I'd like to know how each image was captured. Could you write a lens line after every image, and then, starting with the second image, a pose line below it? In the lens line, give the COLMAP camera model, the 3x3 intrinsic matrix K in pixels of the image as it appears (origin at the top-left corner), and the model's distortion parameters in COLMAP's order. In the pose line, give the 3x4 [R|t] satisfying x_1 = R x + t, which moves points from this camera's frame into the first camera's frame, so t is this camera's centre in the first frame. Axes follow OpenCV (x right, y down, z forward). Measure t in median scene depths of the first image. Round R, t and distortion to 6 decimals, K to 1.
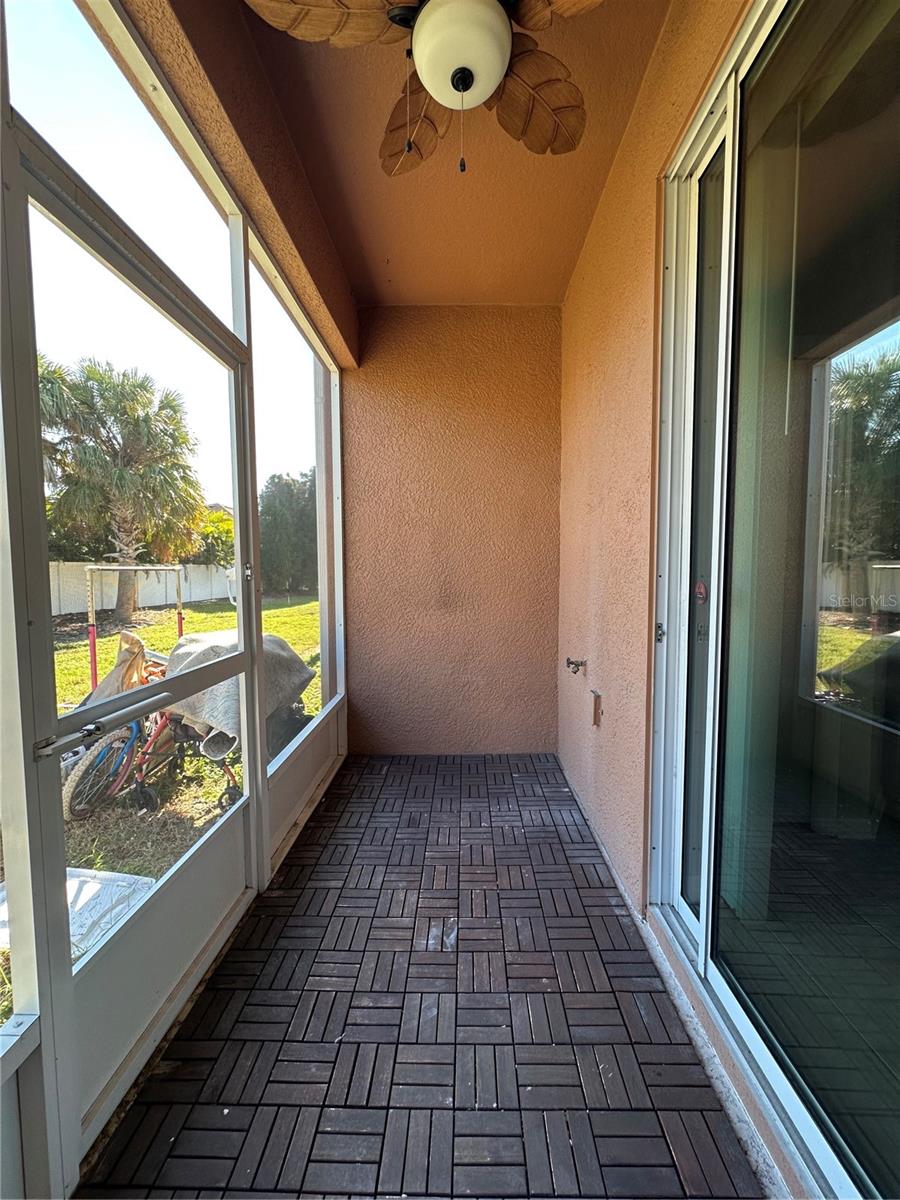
lens RADIAL K [[477.0, 0, 450.0], [0, 477.0, 600.0], [0, 0, 1]] dist [0.002358, 0.000551]
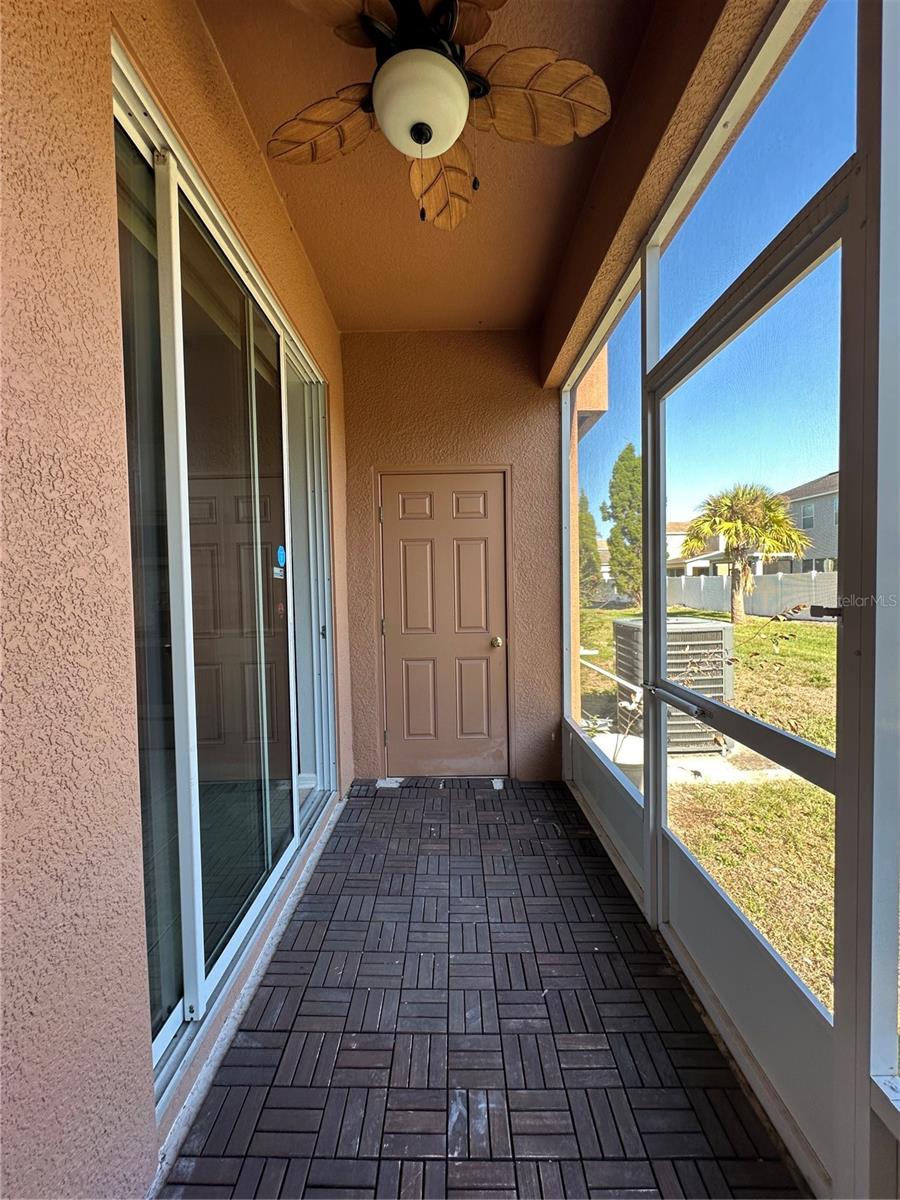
lens RADIAL K [[477.0, 0, 450.0], [0, 477.0, 600.0], [0, 0, 1]] dist [0.002358, 0.000551]
pose [[-0.999293, 0.023772, -0.029119, 0.017183], [0.020816, 0.994977, 0.097920, -0.168596], [0.031300, 0.097245, -0.994768, 1.925259]]
